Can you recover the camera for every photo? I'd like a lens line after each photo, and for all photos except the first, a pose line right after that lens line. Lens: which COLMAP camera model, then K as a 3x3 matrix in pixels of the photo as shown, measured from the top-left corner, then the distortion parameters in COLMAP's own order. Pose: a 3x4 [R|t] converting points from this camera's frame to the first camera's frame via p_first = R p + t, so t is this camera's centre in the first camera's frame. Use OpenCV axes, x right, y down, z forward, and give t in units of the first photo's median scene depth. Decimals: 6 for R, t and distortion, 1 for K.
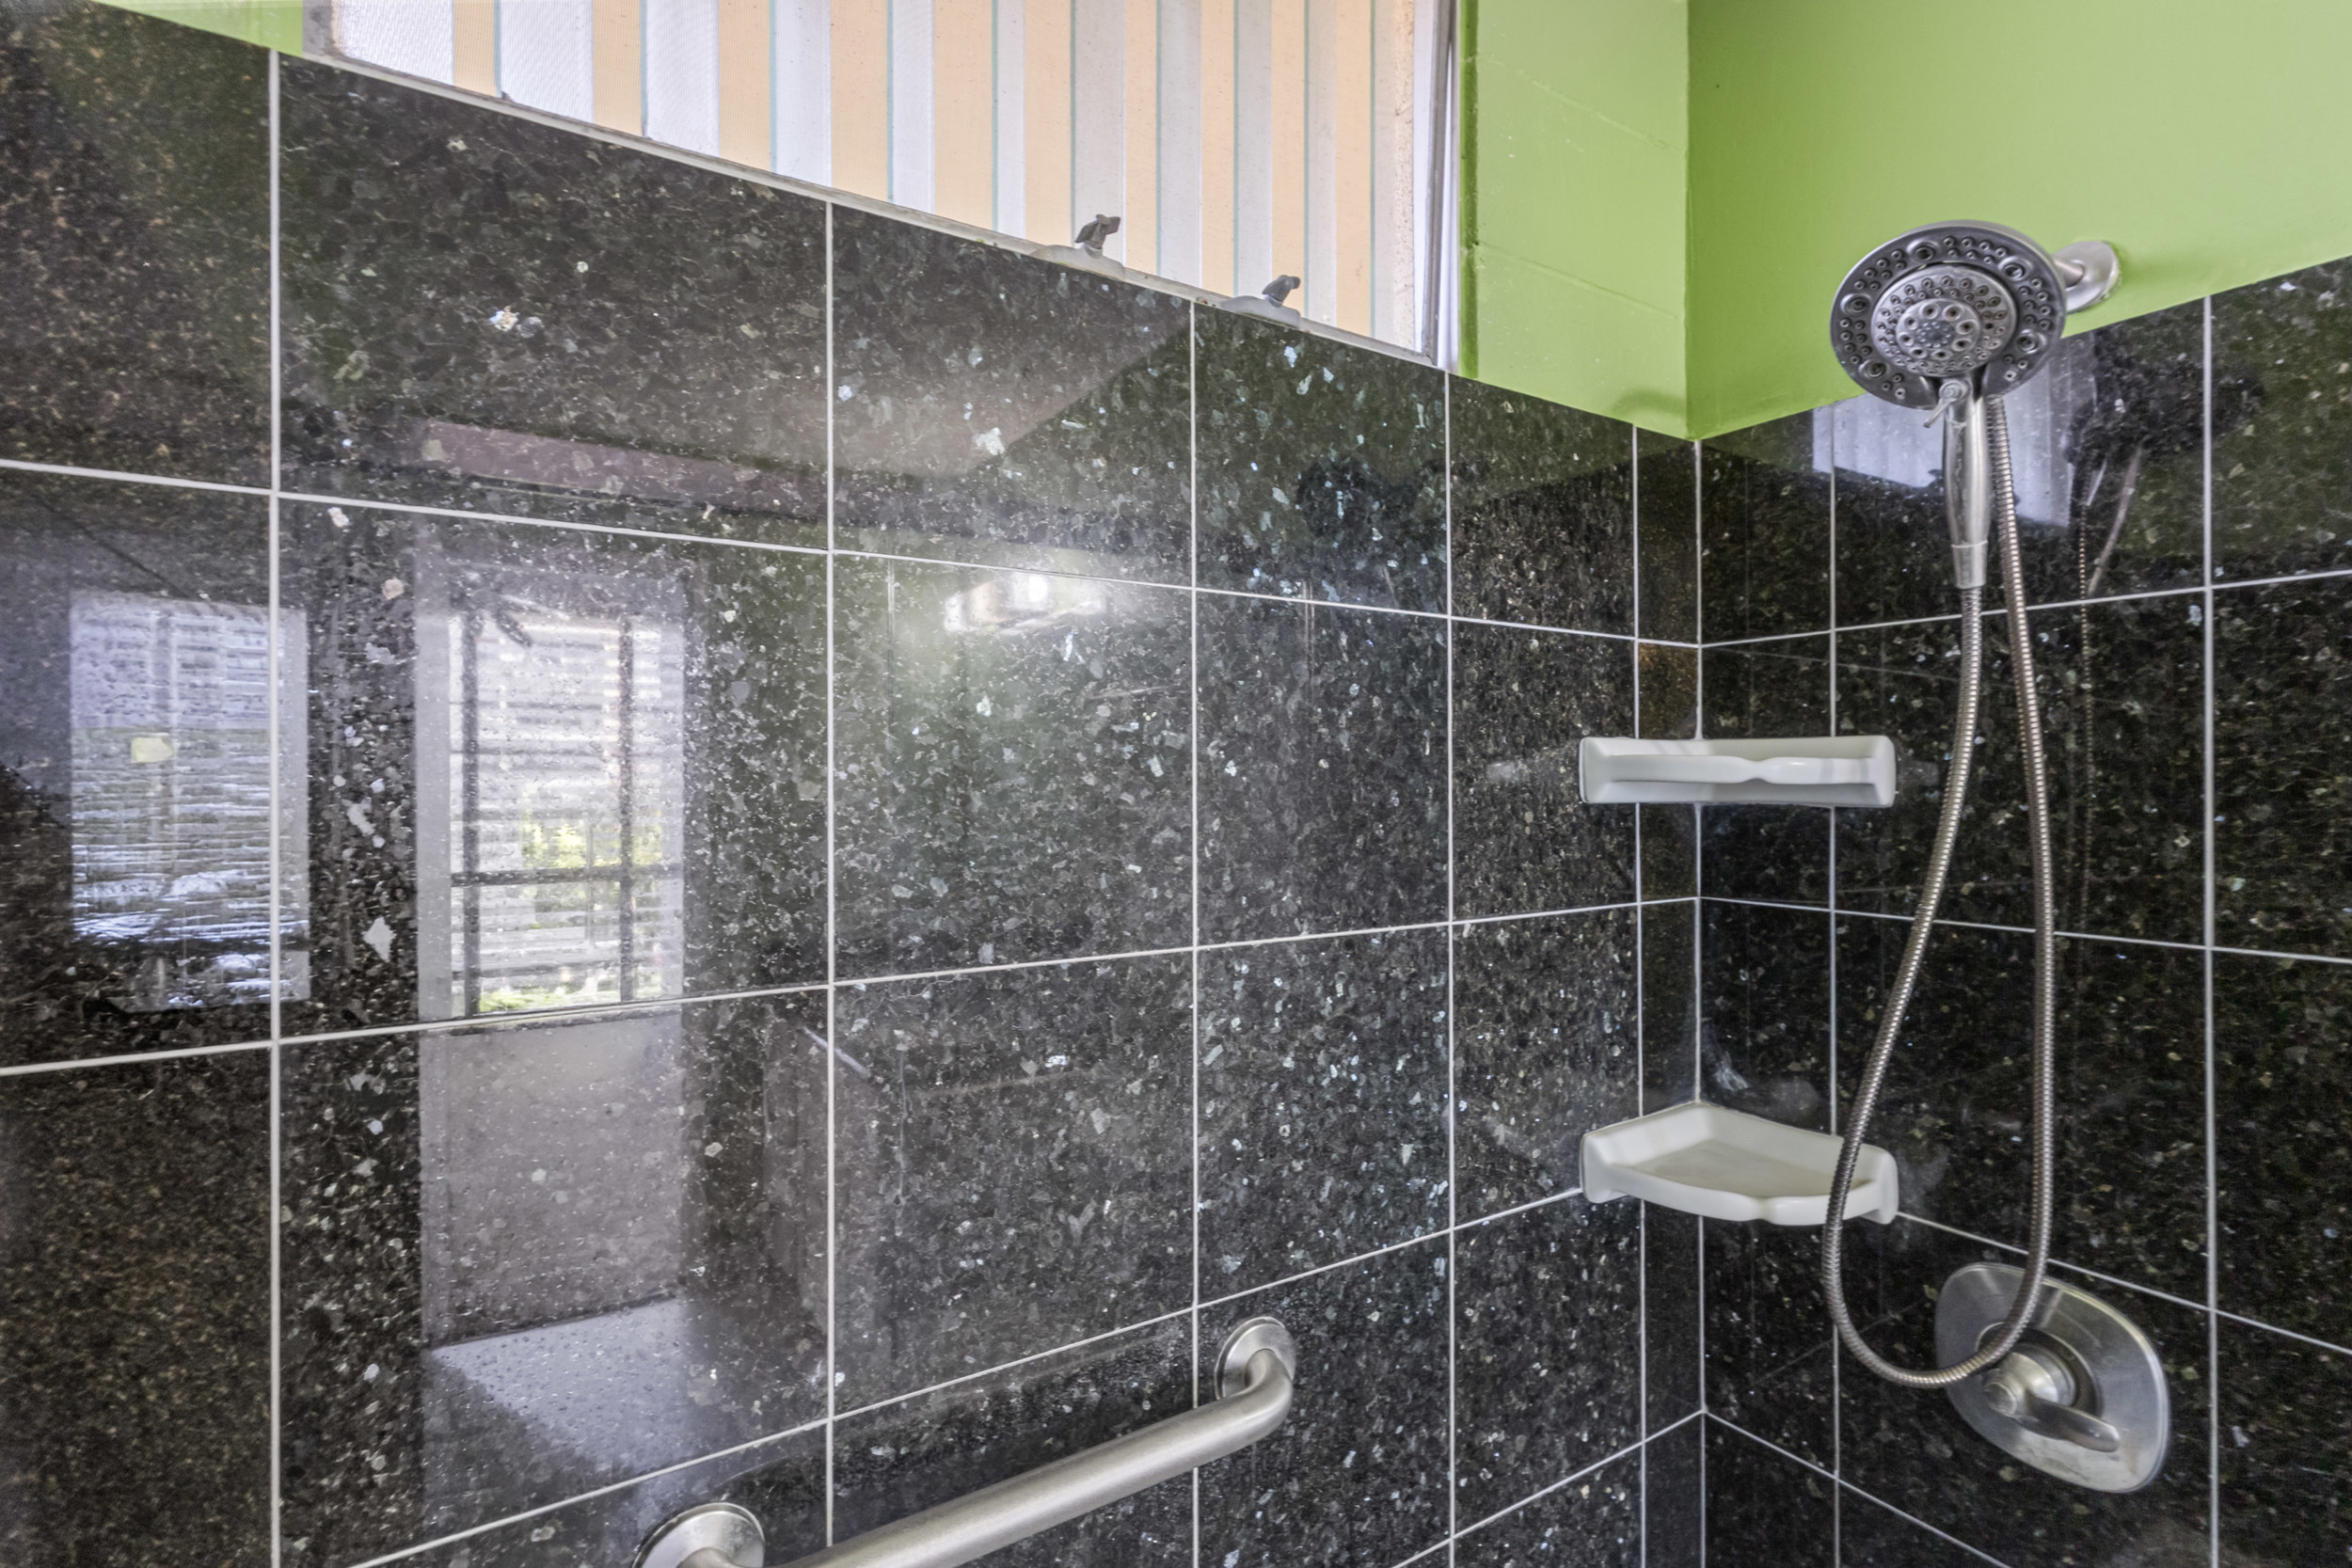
lens RADIAL K [[1096.3, 0, 1183.5], [0, 1096.3, 783.7], [0, 0, 1]] dist [0.004355, 0.000255]
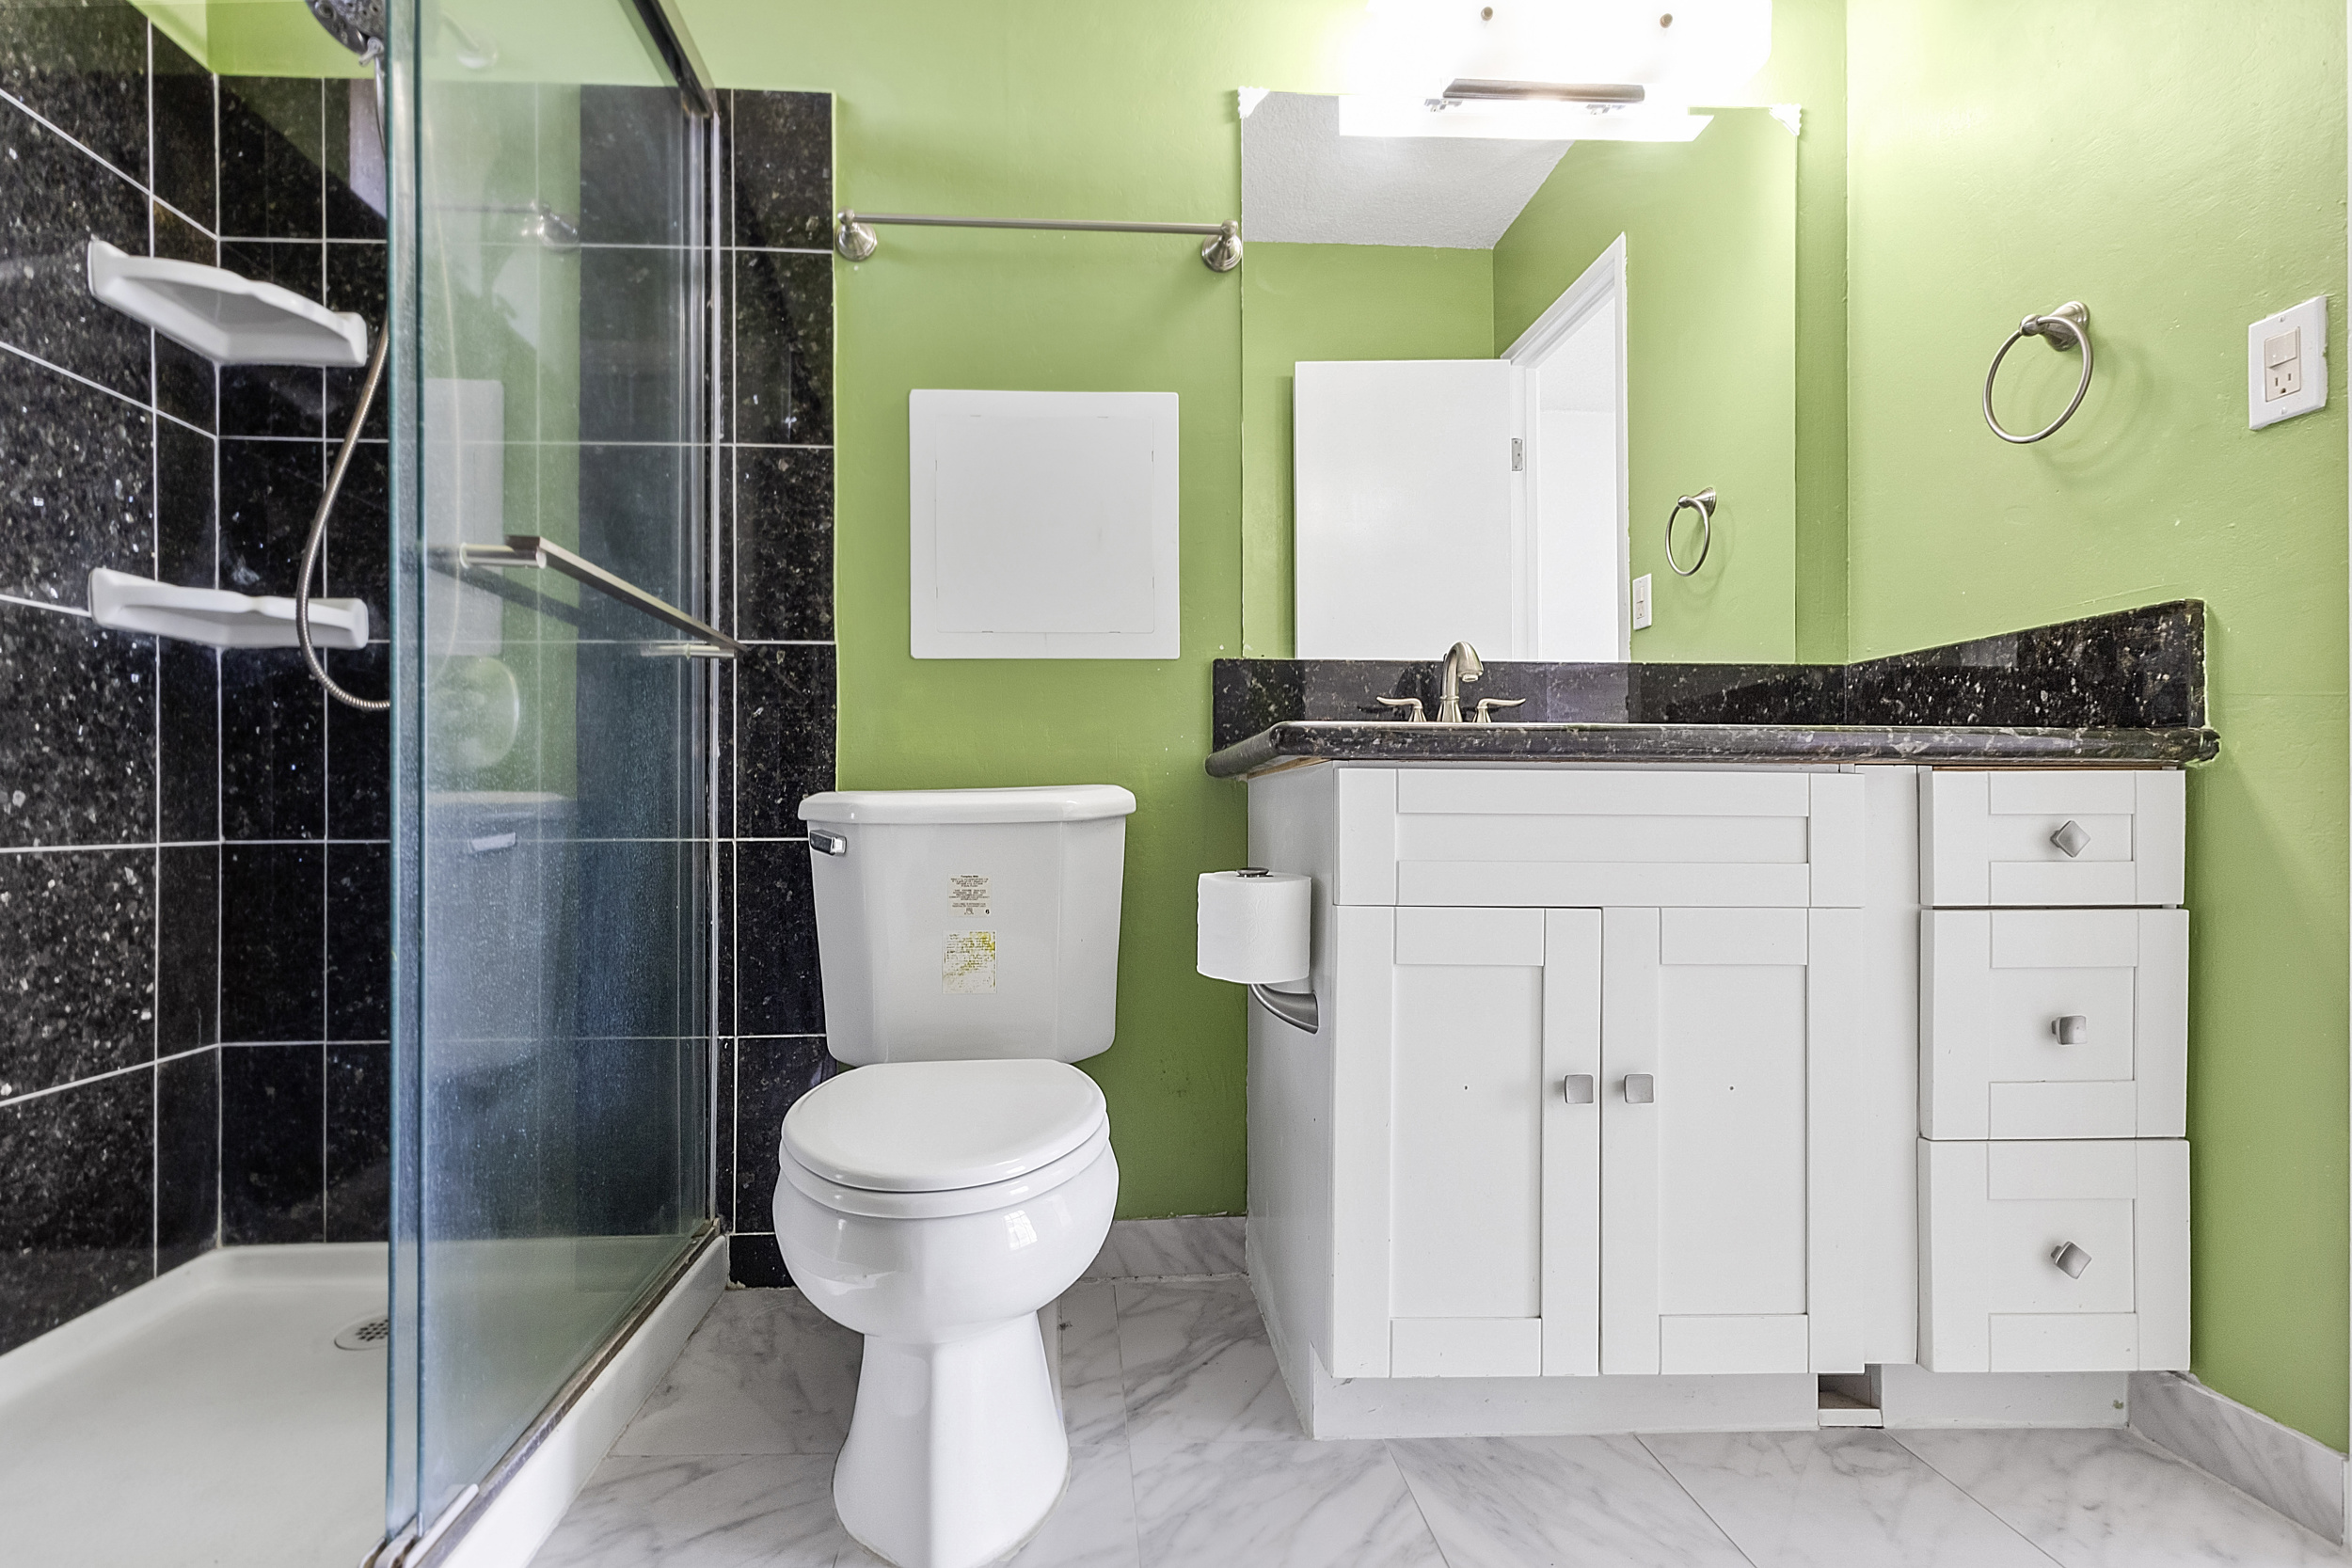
lens RADIAL K [[1096.3, 0, 1125.9], [0, 1096.3, 804.3], [0, 0, 1]] dist [0.004355, 0.000255]
pose [[0.485654, 0.000877, 0.874151, -0.136301], [-0.001730, 0.999999, -0.000041, 0.557377], [-0.874149, -0.001493, 0.485655, -0.559255]]
